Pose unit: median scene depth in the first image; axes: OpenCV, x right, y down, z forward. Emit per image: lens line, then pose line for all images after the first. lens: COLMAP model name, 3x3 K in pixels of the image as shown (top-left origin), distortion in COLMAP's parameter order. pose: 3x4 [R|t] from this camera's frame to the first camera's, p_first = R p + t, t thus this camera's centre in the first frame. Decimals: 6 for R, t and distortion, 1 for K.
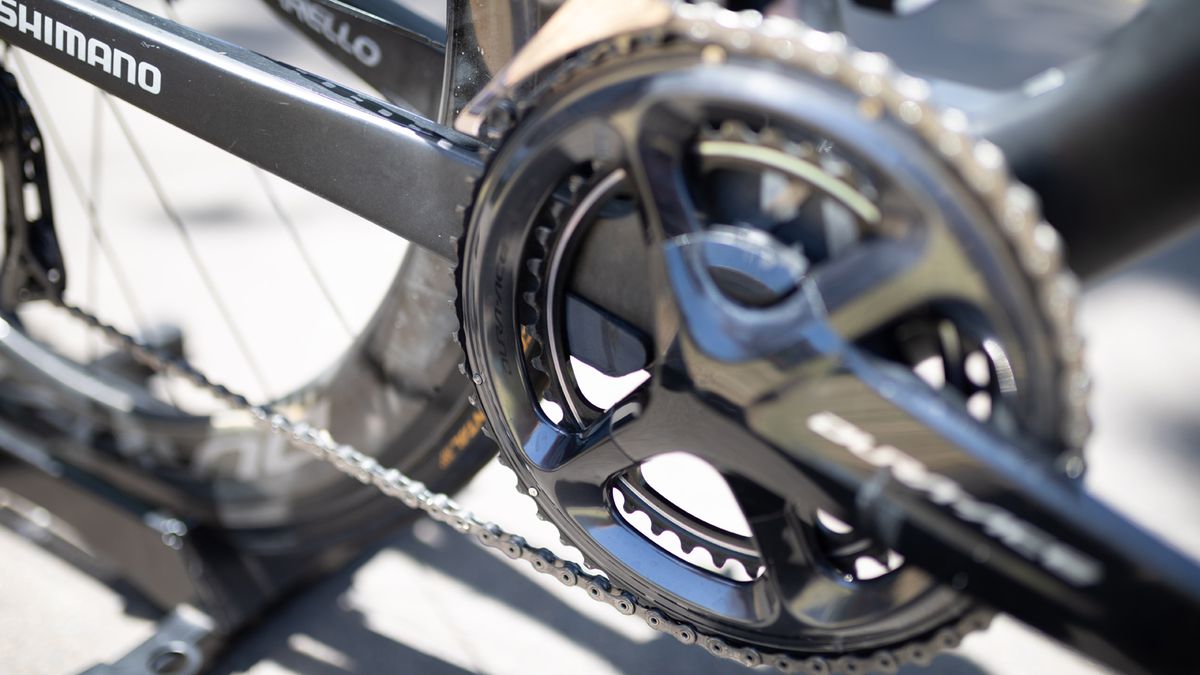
lens RADIAL K [[1248.0, 0, 600.0], [0, 1248.0, 337.5], [0, 0, 1]] dist [-0.024236, 0.013306]
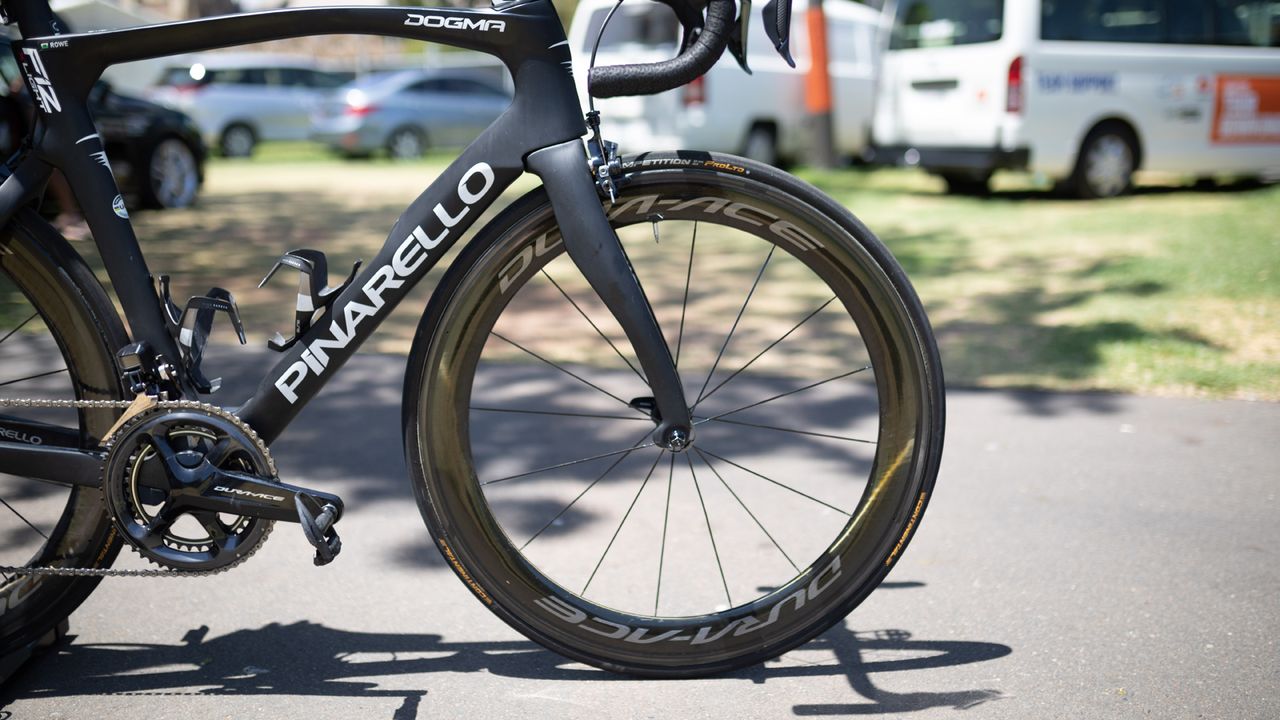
lens RADIAL K [[1331.2, 0, 640.0], [0, 1331.2, 360.0], [0, 0, 1]] dist [-0.024236, 0.013306]
pose [[0.851856, -0.185871, 0.489687, -0.687503], [0.305725, 0.935576, -0.176721, 0.855237], [-0.425292, 0.300250, 0.853801, -3.410398]]
